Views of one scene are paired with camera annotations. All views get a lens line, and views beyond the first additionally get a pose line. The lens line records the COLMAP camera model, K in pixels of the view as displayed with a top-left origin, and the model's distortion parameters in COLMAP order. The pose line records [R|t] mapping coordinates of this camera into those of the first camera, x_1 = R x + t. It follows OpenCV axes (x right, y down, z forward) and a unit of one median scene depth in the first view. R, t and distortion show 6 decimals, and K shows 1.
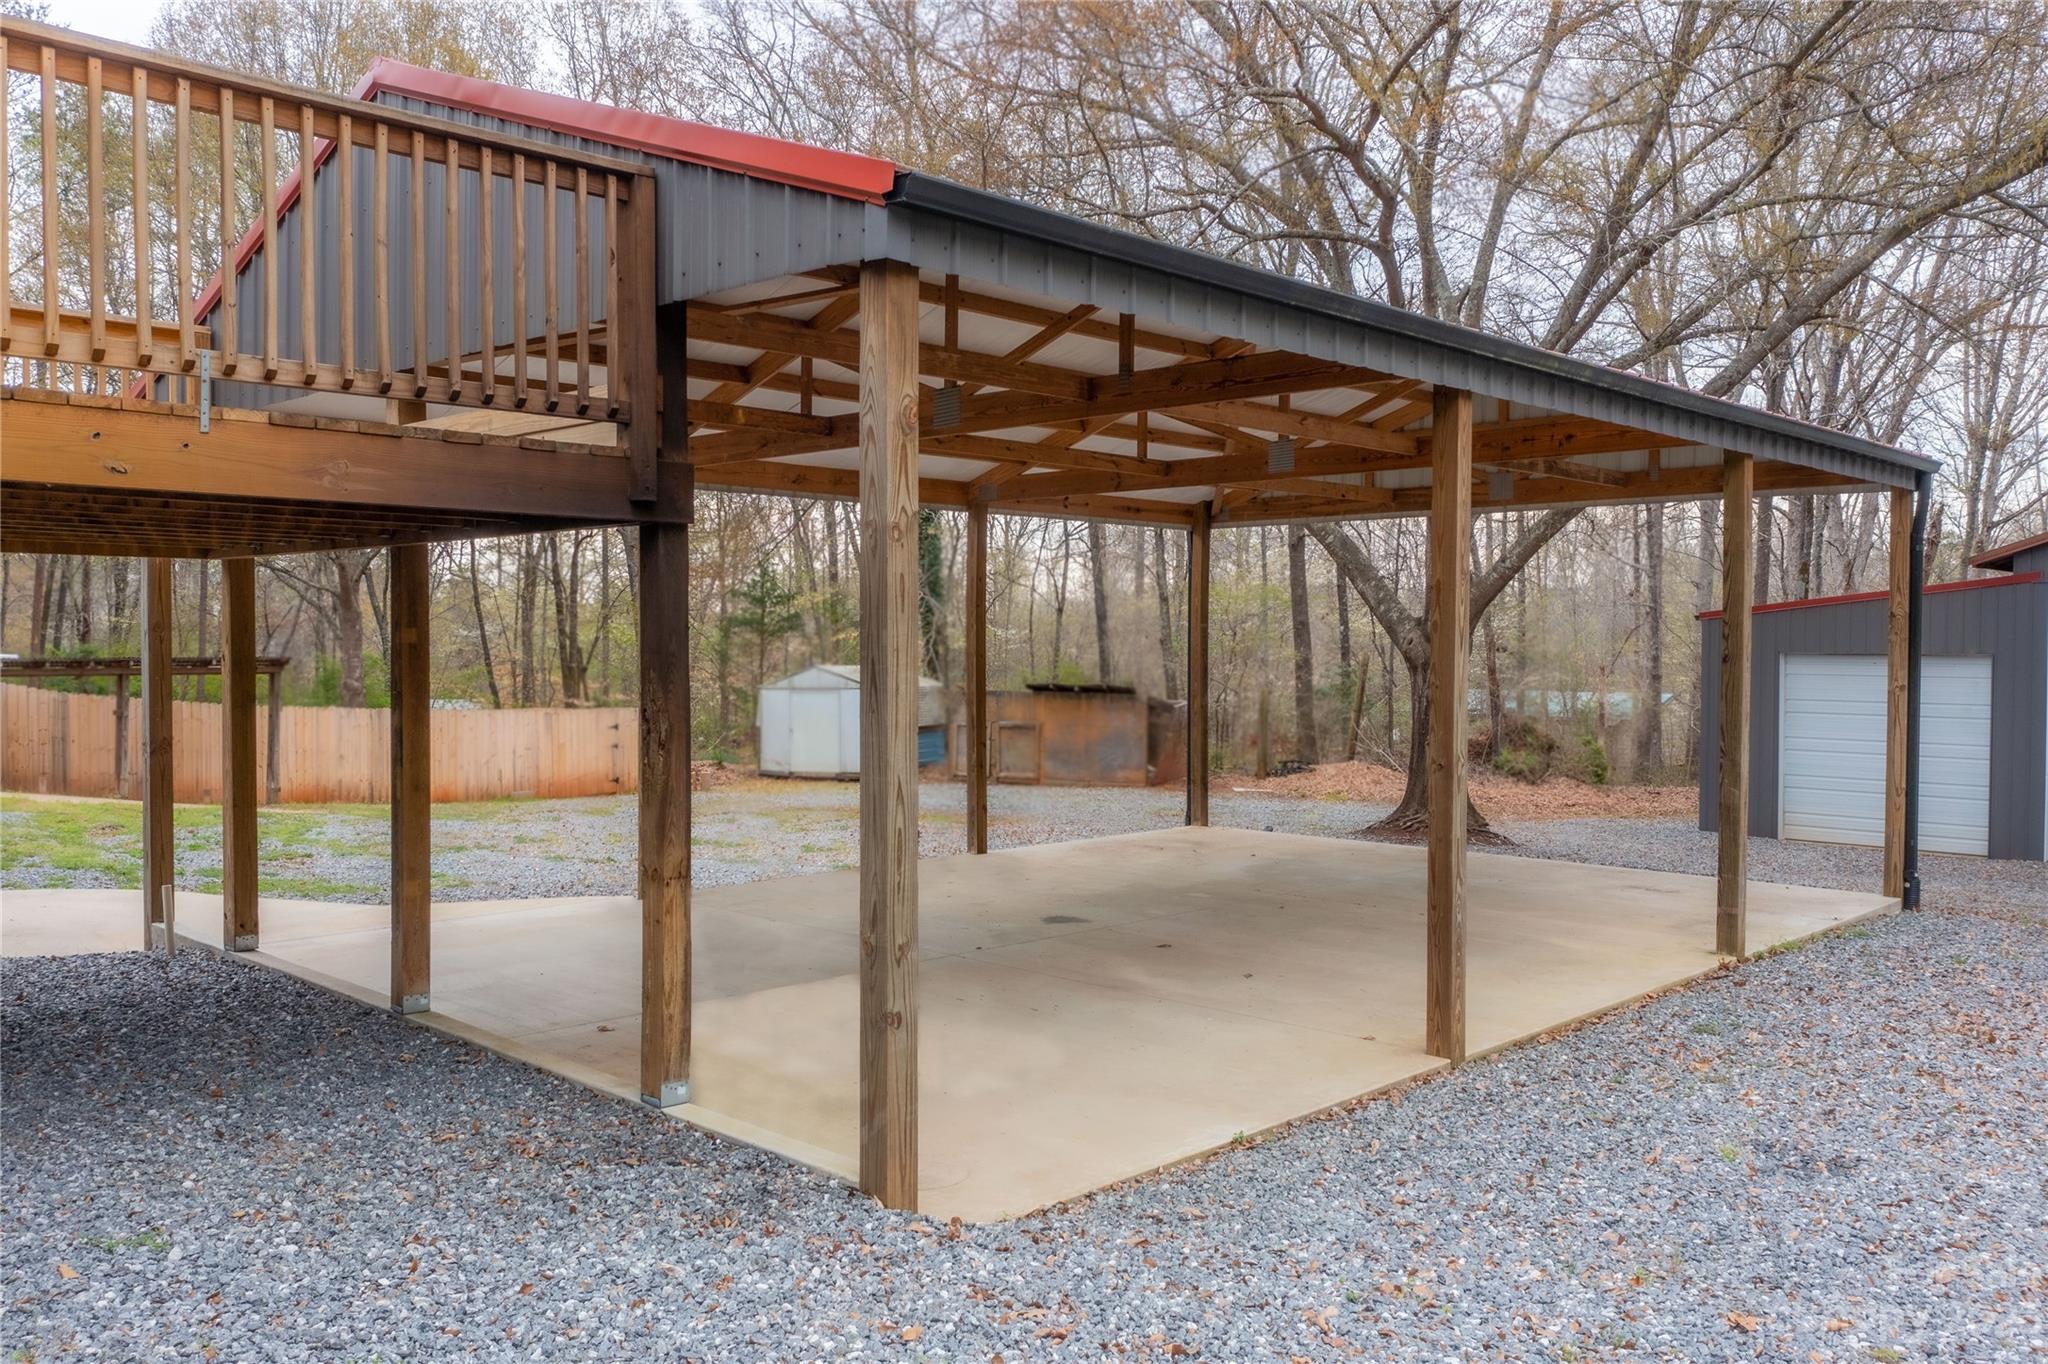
lens RADIAL K [[1646.2, 0, 1024.0], [0, 1646.2, 682.0], [0, 0, 1]] dist [-0.006964, 0.000009]
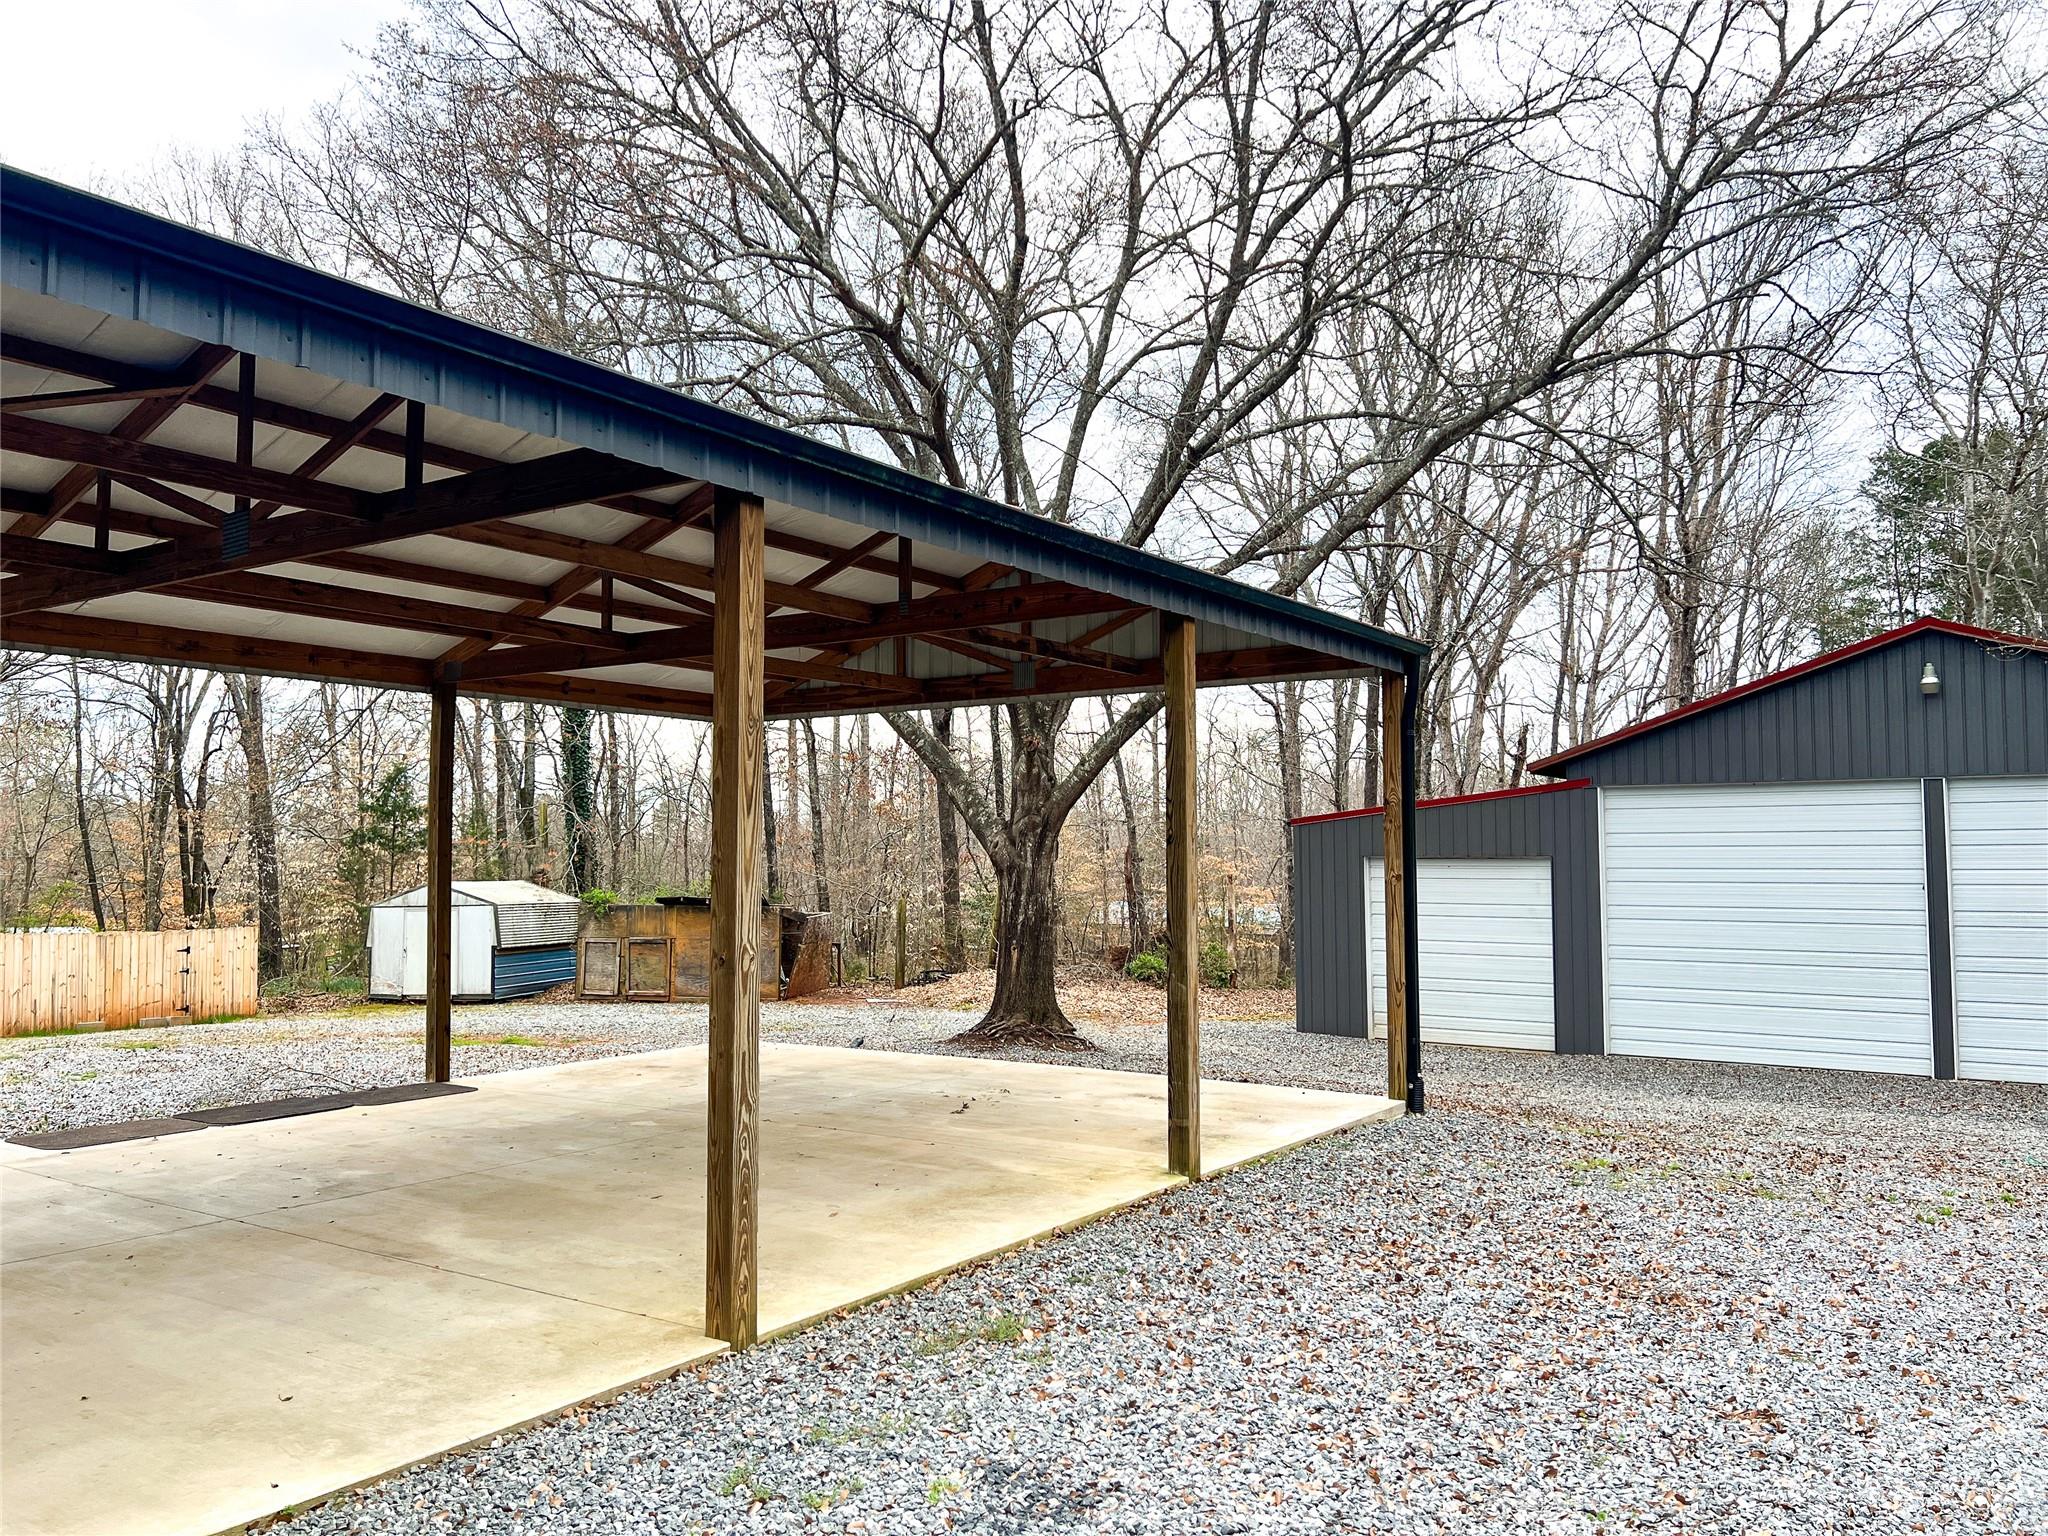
lens RADIAL K [[1556.8, 0, 1024.0], [0, 1556.8, 768.0], [0, 0, 1]] dist [0.047898, -0.004658]
pose [[0.984879, 0.003813, 0.173204, 0.093192], [0.010891, 0.996418, -0.083866, 0.008050], [-0.172903, 0.084484, 0.981309, 0.079030]]
